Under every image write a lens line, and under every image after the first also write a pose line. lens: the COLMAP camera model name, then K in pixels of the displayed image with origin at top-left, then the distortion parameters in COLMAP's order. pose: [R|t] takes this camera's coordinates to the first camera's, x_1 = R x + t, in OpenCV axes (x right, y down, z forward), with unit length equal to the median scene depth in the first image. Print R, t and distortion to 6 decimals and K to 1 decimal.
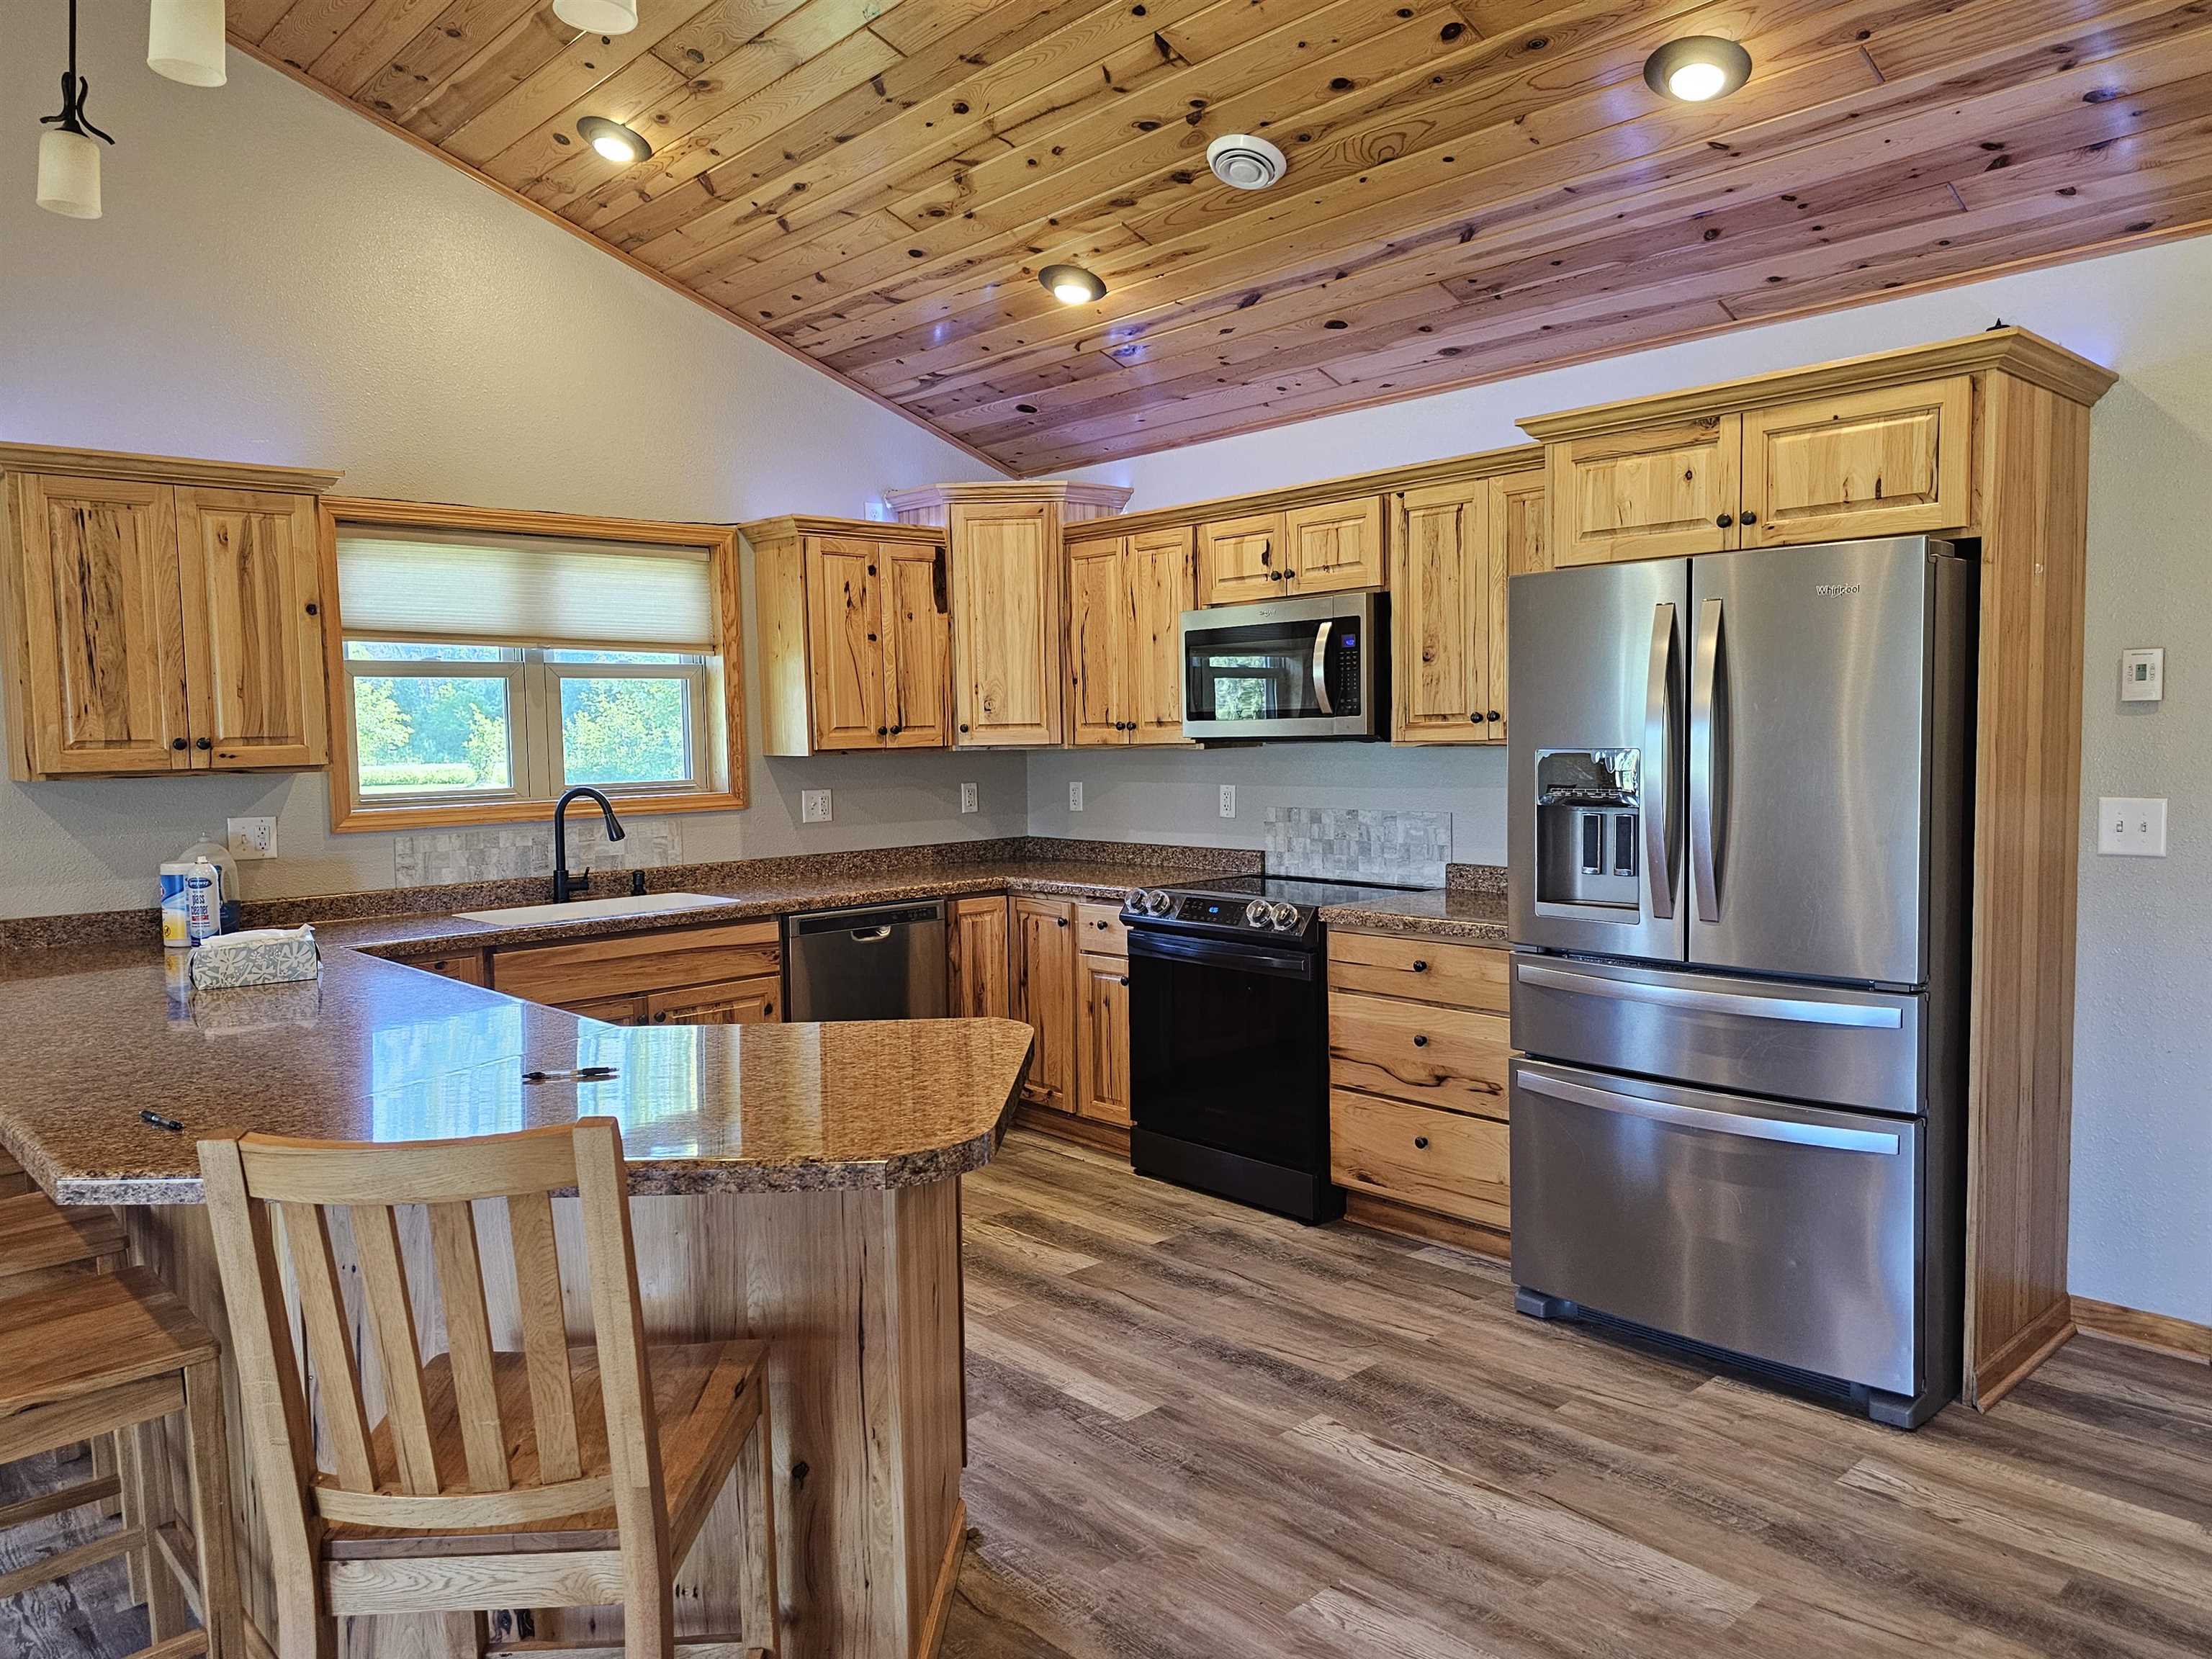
lens RADIAL K [[1550.5, 0, 1095.8], [0, 1550.5, 835.0], [0, 0, 1]] dist [0.034425, -0.028439]
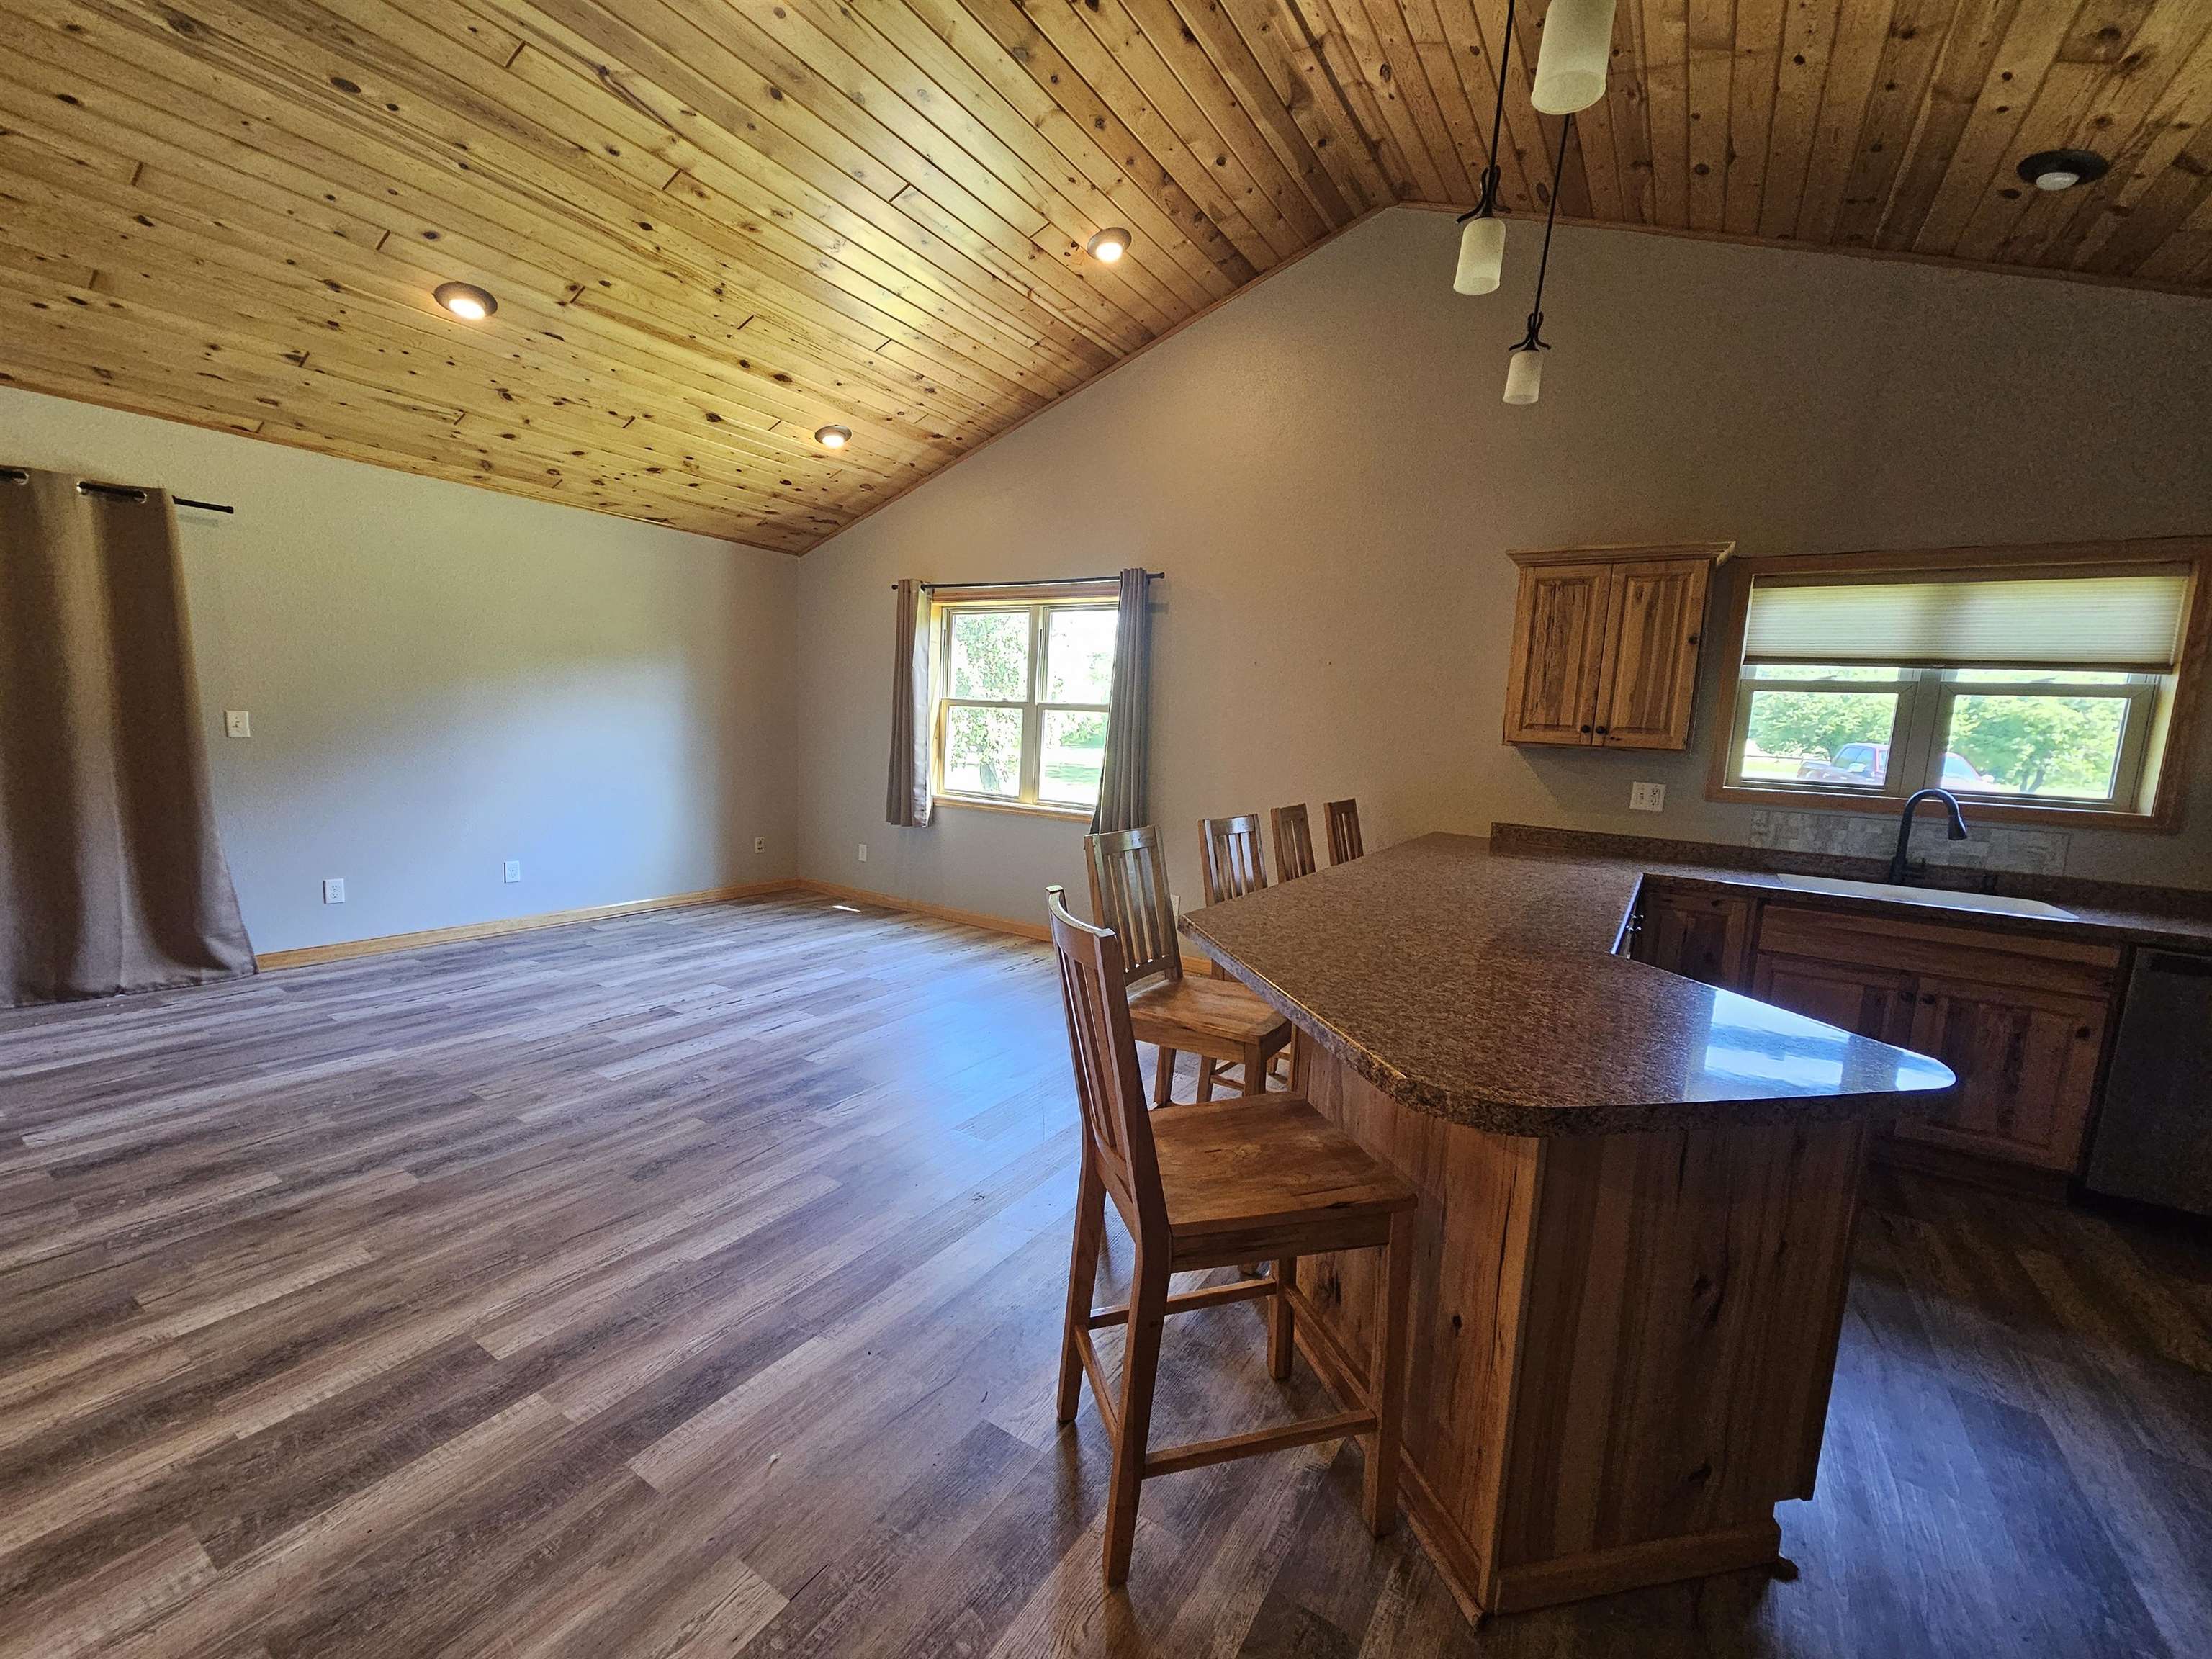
lens RADIAL K [[913.3, 0, 1129.2], [0, 913.3, 842.5], [0, 0, 1]] dist [-0.004179, 0.000822]
pose [[0.259012, 0.156549, -0.953103, 0.204339], [-0.122927, 0.984096, 0.128233, -0.006639], [0.958020, 0.083949, 0.274136, 0.319260]]
